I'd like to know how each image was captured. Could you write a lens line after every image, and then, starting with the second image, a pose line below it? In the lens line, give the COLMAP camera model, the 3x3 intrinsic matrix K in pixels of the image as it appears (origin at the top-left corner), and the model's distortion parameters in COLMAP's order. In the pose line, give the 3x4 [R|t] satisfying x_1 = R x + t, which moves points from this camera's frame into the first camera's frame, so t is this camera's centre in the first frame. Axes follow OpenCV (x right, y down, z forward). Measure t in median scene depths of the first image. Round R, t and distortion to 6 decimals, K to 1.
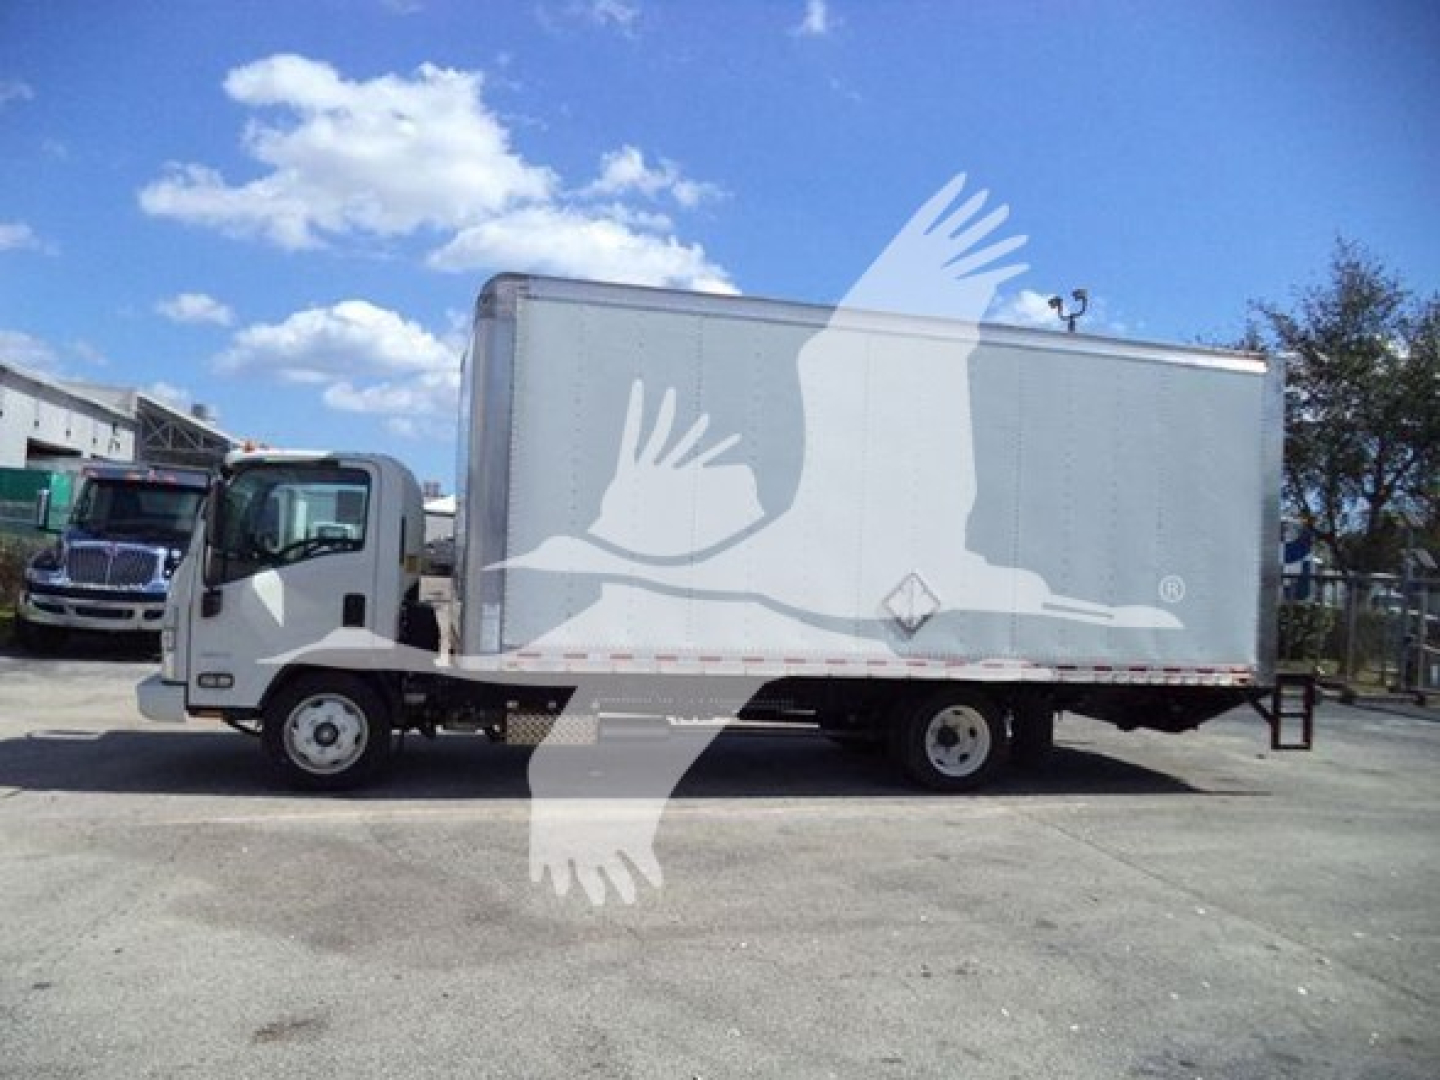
lens RADIAL K [[1181.1, 0, 720.0], [0, 1181.1, 540.0], [0, 0, 1]] dist [-0.023678, -0.012164]
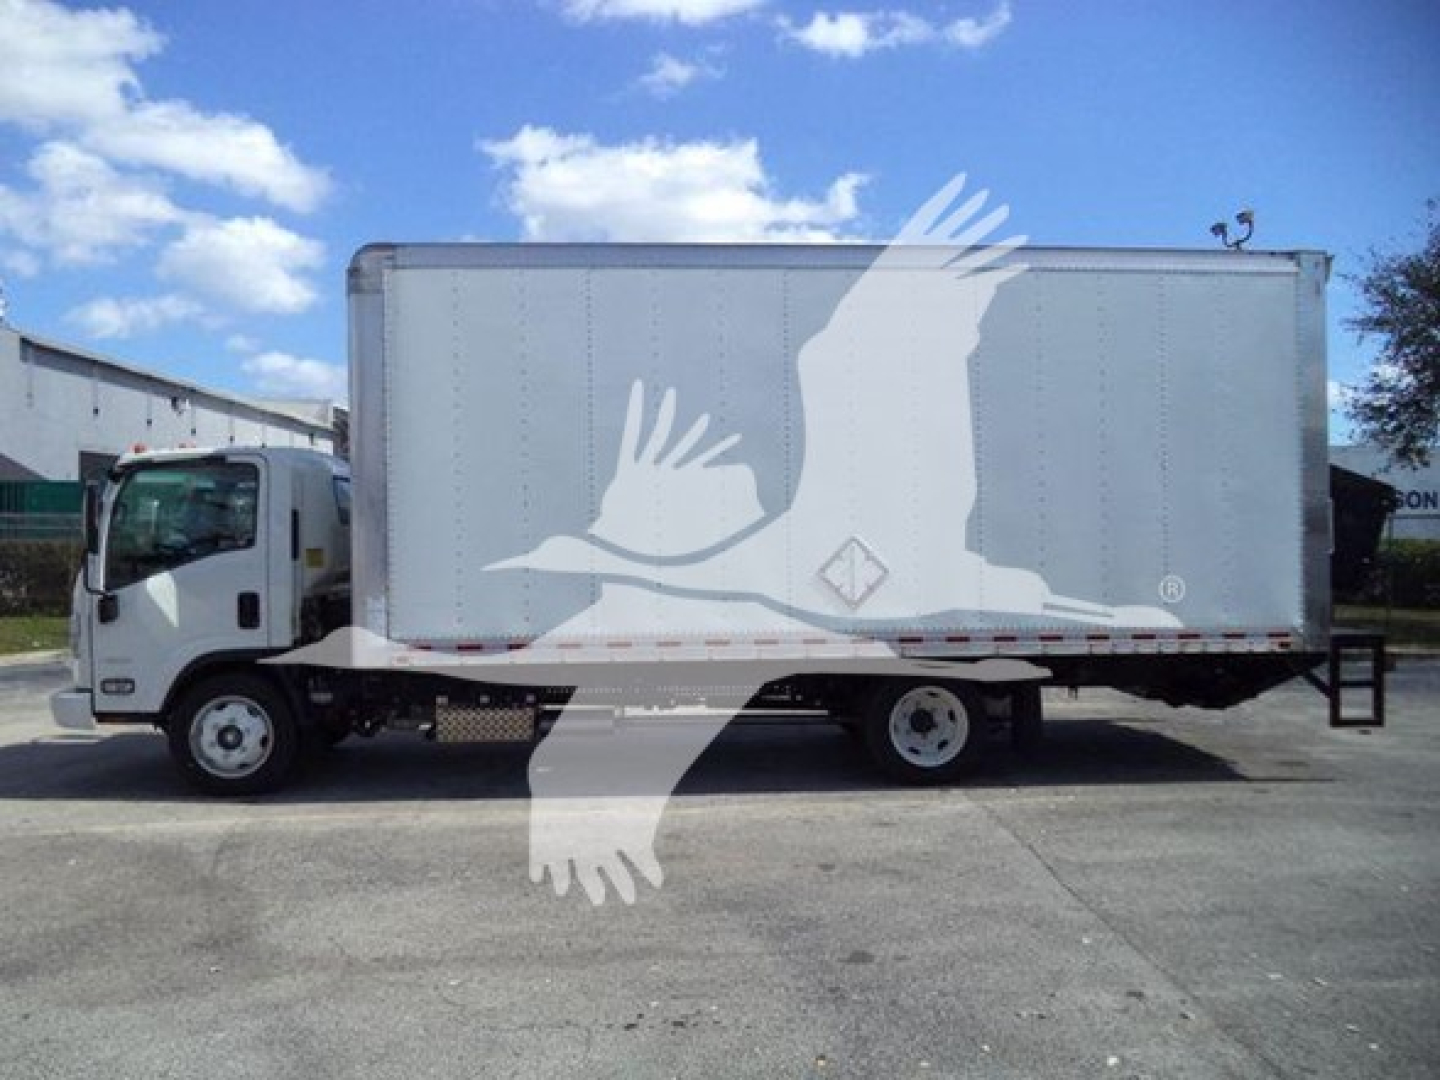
lens RADIAL K [[1181.1, 0, 720.0], [0, 1181.1, 540.0], [0, 0, 1]] dist [-0.023678, -0.012164]
pose [[0.980150, -0.054134, -0.190725, 0.255537], [0.058039, 0.998202, 0.014944, 0.011021], [0.189573, -0.025717, 0.981530, 0.126776]]
